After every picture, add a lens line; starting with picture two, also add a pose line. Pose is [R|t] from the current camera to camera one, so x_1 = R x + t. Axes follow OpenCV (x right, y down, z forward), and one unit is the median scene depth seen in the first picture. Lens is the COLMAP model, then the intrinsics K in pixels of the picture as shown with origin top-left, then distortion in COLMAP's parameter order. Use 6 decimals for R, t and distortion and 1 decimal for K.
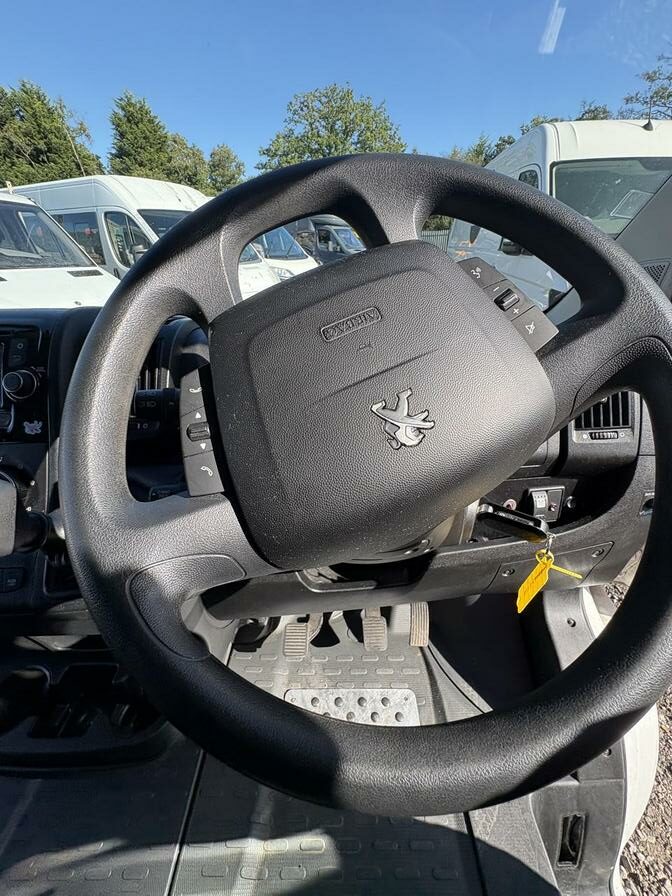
lens RADIAL K [[358.1, 0, 336.5], [0, 358.1, 450.0], [0, 0, 1]] dist [-0.001352, 0.000298]
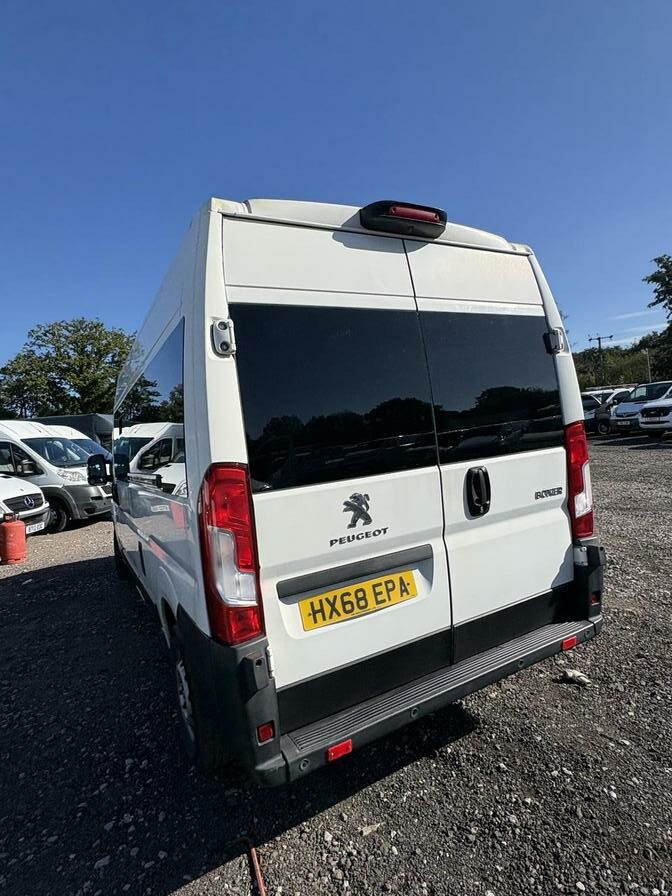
lens RADIAL K [[481.8, 0, 342.0], [0, 481.8, 445.3], [0, 0, 1]] dist [0.001117, 0.002287]
pose [[0.871814, -0.081984, 0.482927, -0.054431], [0.310111, 0.855536, -0.414595, 0.092324], [-0.379171, 0.511211, 0.771293, -0.161246]]
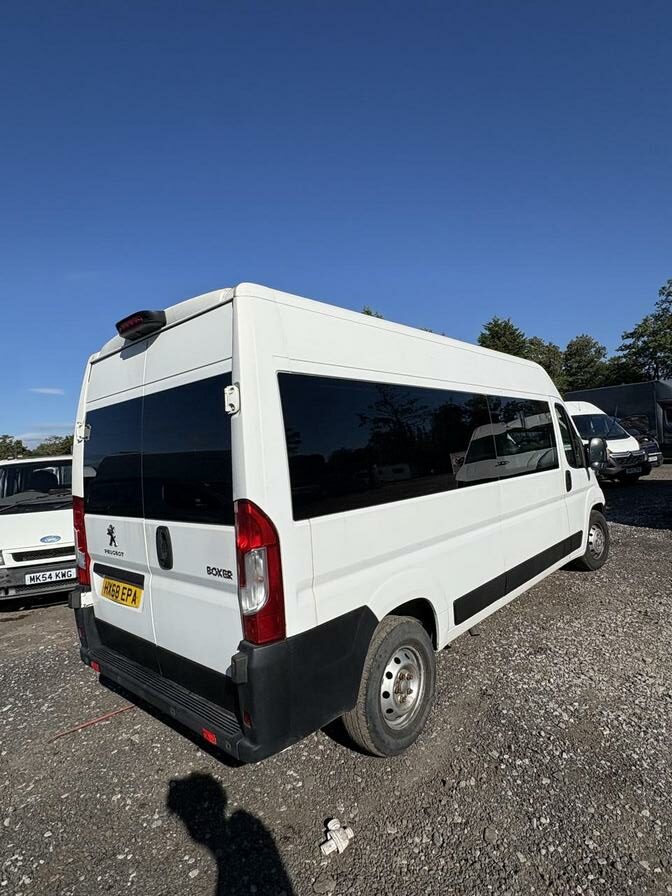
lens RADIAL K [[481.8, 0, 334.3], [0, 481.8, 448.0], [0, 0, 1]] dist [0.001117, 0.002287]
pose [[0.737135, -0.041801, -0.674452, 0.069530], [-0.274197, 0.893723, -0.355071, 0.081397], [0.617615, 0.446668, 0.647332, -0.153630]]
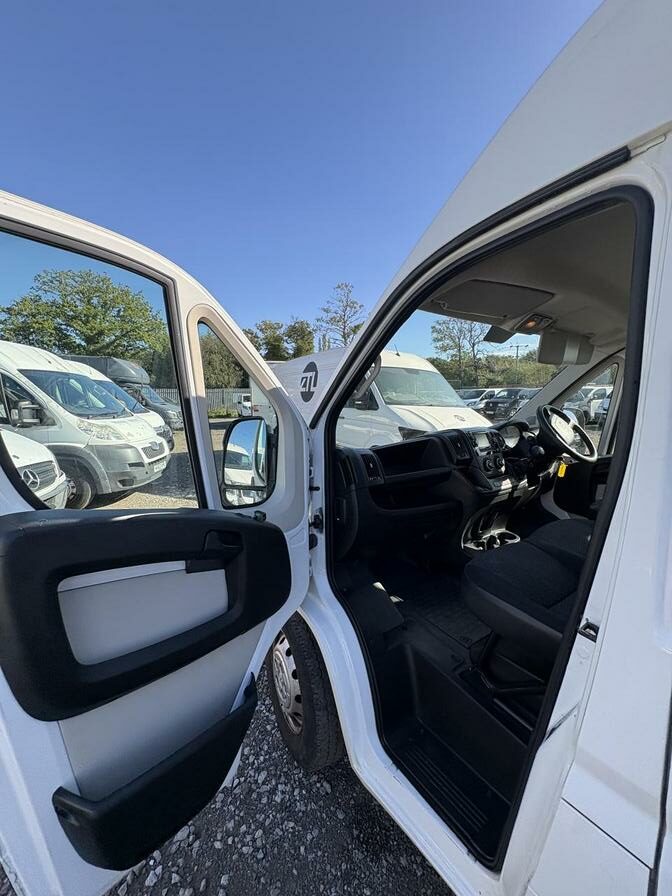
lens RADIAL K [[358.1, 0, 338.0], [0, 358.1, 449.3], [0, 0, 1]] dist [-0.001352, 0.000298]
pose [[0.810260, -0.067100, 0.582217, -0.065168], [0.279342, 0.917537, -0.283010, 0.008568], [-0.515215, 0.391949, 0.762187, -0.018422]]
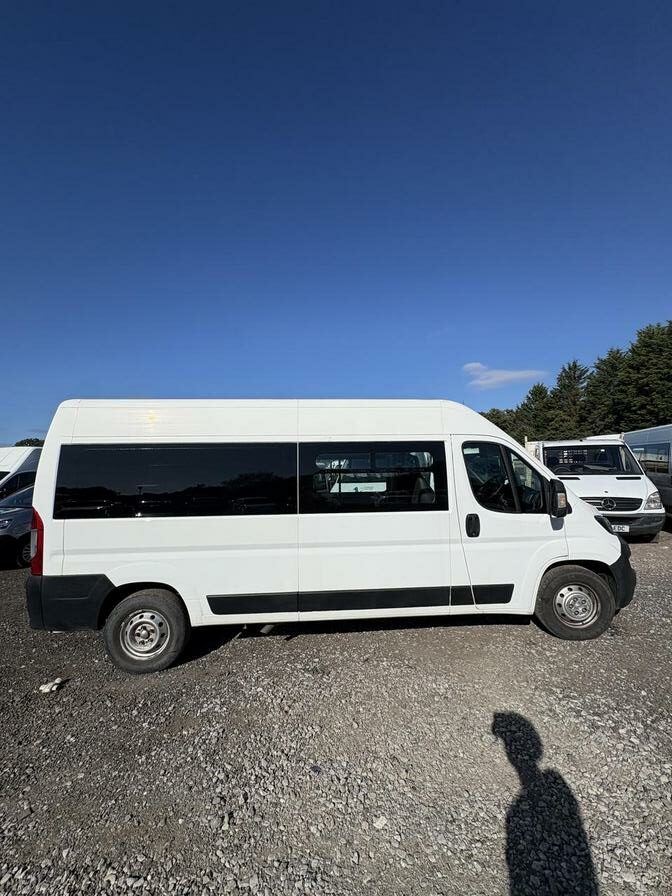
lens RADIAL K [[358.1, 0, 330.9], [0, 358.1, 442.9], [0, 0, 1]] dist [-0.001352, 0.000298]
pose [[0.057684, -0.056303, -0.996746, 0.125200], [-0.463972, 0.882523, -0.076702, 0.021174], [0.883970, 0.466887, 0.024784, -0.053168]]
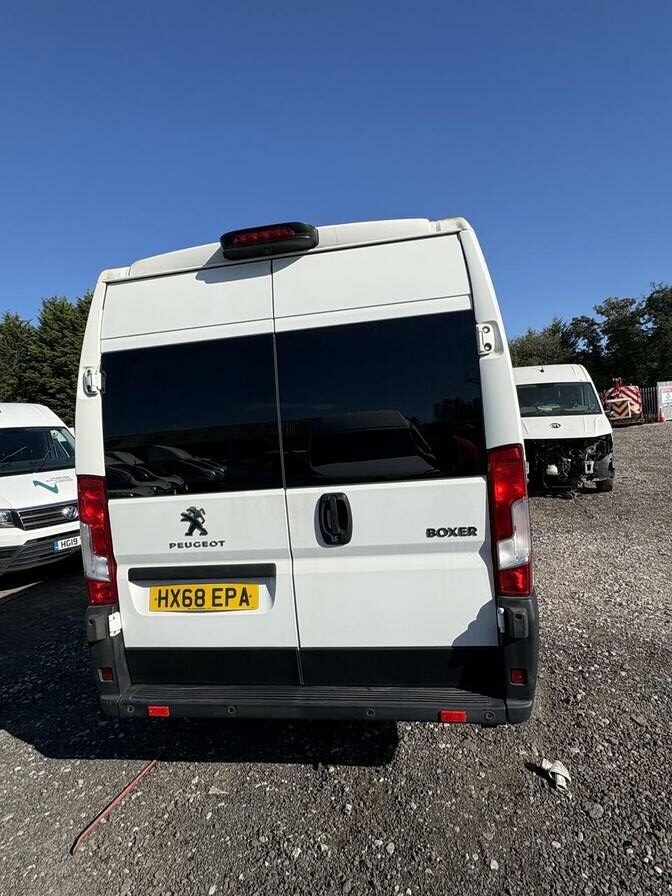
lens RADIAL K [[481.8, 0, 336.9], [0, 481.8, 445.9], [0, 0, 1]] dist [0.001117, 0.002287]
pose [[0.984105, -0.057074, -0.168165, 0.006606], [-0.025448, 0.891851, -0.451612, 0.095809], [0.175754, 0.448714, 0.876223, -0.172994]]
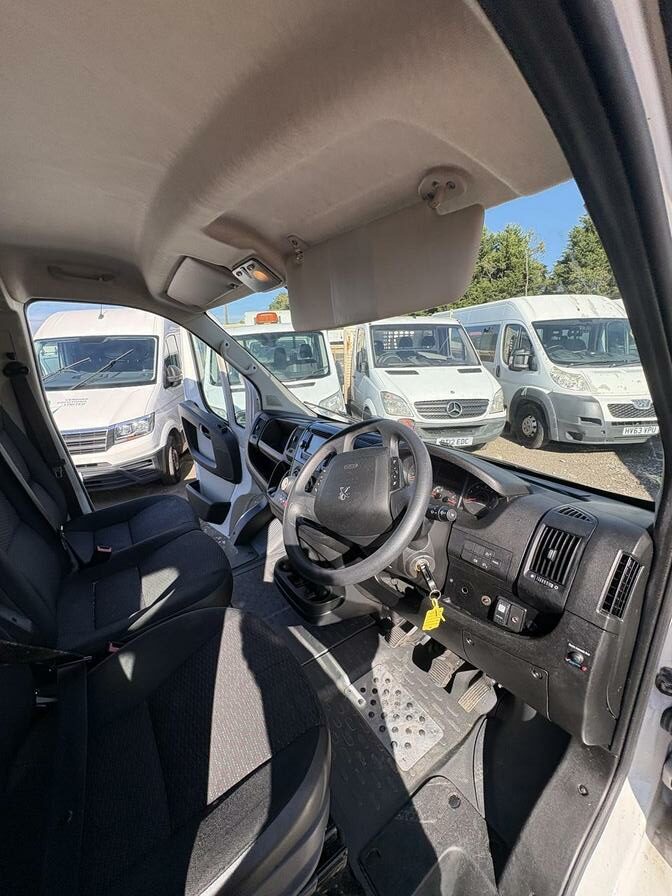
lens RADIAL K [[358.1, 0, 333.1], [0, 358.1, 448.8], [0, 0, 1]] dist [-0.001352, 0.000298]
pose [[0.551932, 0.229650, -0.801643, 0.019540], [-0.390841, 0.920442, -0.005411, -0.002773], [0.736624, 0.316302, 0.597778, -0.009814]]
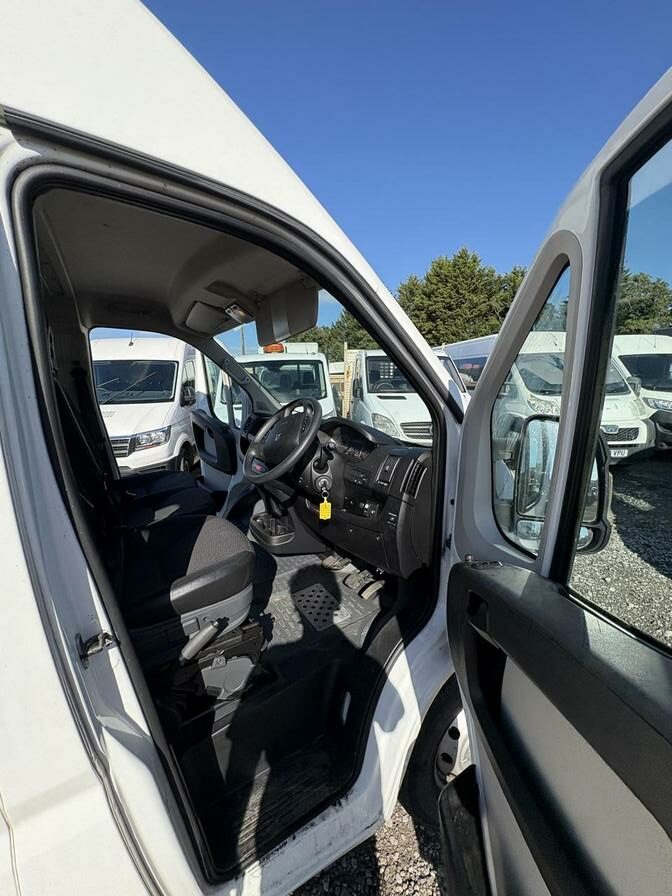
lens RADIAL K [[358.1, 0, 332.1], [0, 358.1, 449.0], [0, 0, 1]] dist [-0.001352, 0.000298]
pose [[0.517588, 0.174400, -0.837667, 0.039847], [-0.417299, 0.906131, -0.069191, 0.001150], [0.746970, 0.385371, 0.541780, -0.011015]]
